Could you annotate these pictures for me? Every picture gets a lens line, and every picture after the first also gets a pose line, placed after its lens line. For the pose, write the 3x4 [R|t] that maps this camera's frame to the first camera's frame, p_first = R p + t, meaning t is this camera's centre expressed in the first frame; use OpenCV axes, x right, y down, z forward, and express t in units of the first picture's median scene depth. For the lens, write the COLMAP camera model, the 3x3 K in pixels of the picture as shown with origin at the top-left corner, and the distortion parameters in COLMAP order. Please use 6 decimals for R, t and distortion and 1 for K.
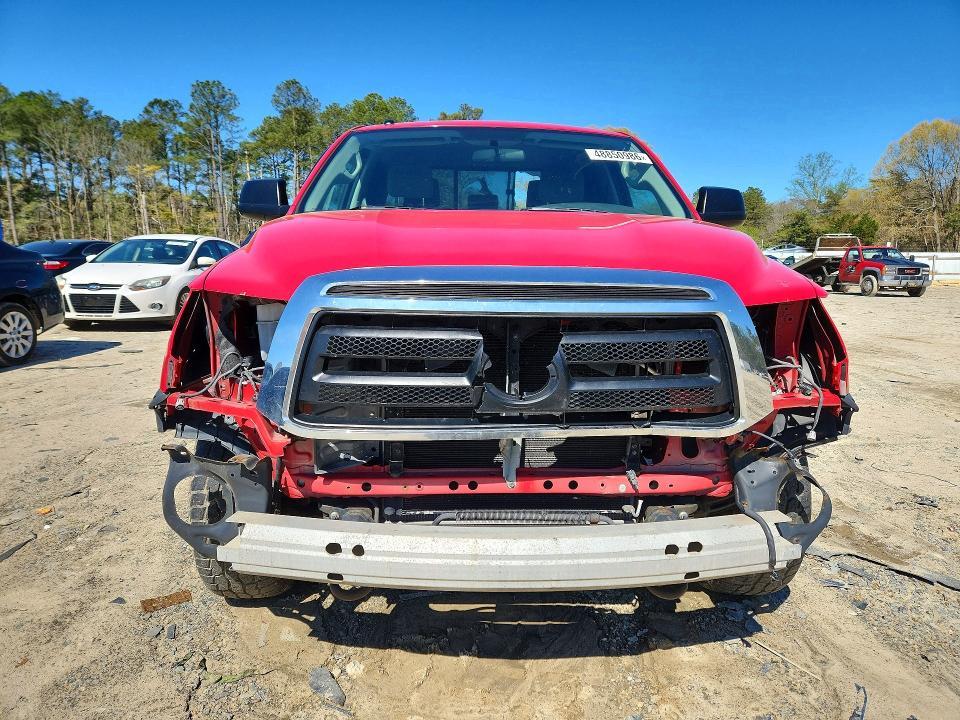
lens RADIAL K [[720.8, 0, 480.7], [0, 720.8, 361.2], [0, 0, 1]] dist [0.014976, -0.013284]
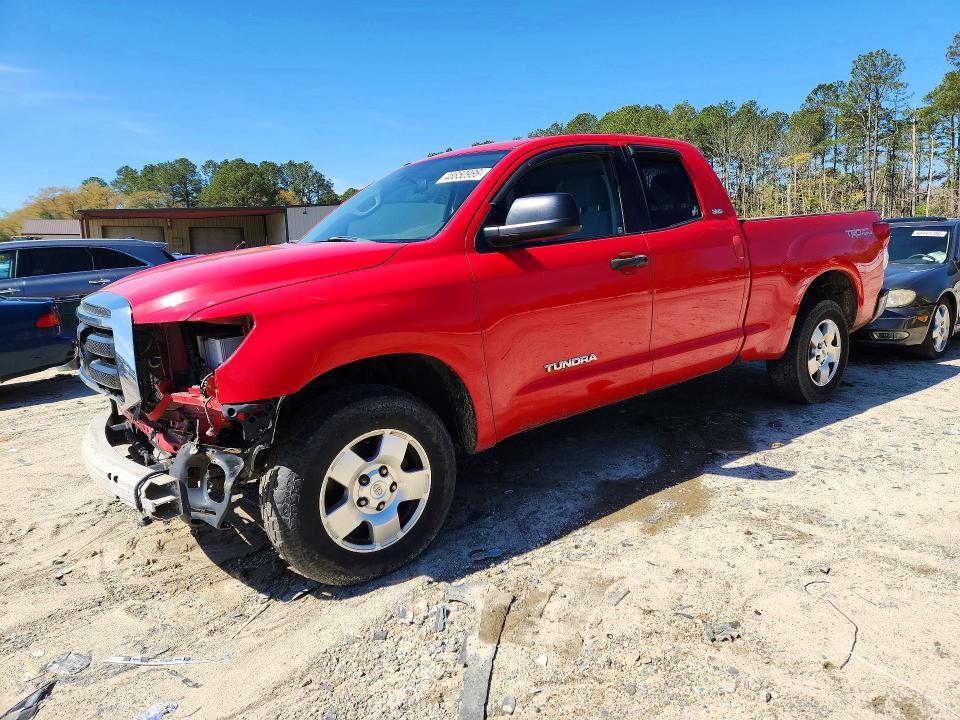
lens RADIAL K [[720.8, 0, 480.8], [0, 720.8, 359.0], [0, 0, 1]] dist [0.014976, -0.013284]
pose [[0.498272, 0.094088, -0.861901, 0.219999], [-0.070528, 0.995198, 0.067867, -0.017933], [0.864148, 0.026972, 0.502515, 0.096944]]
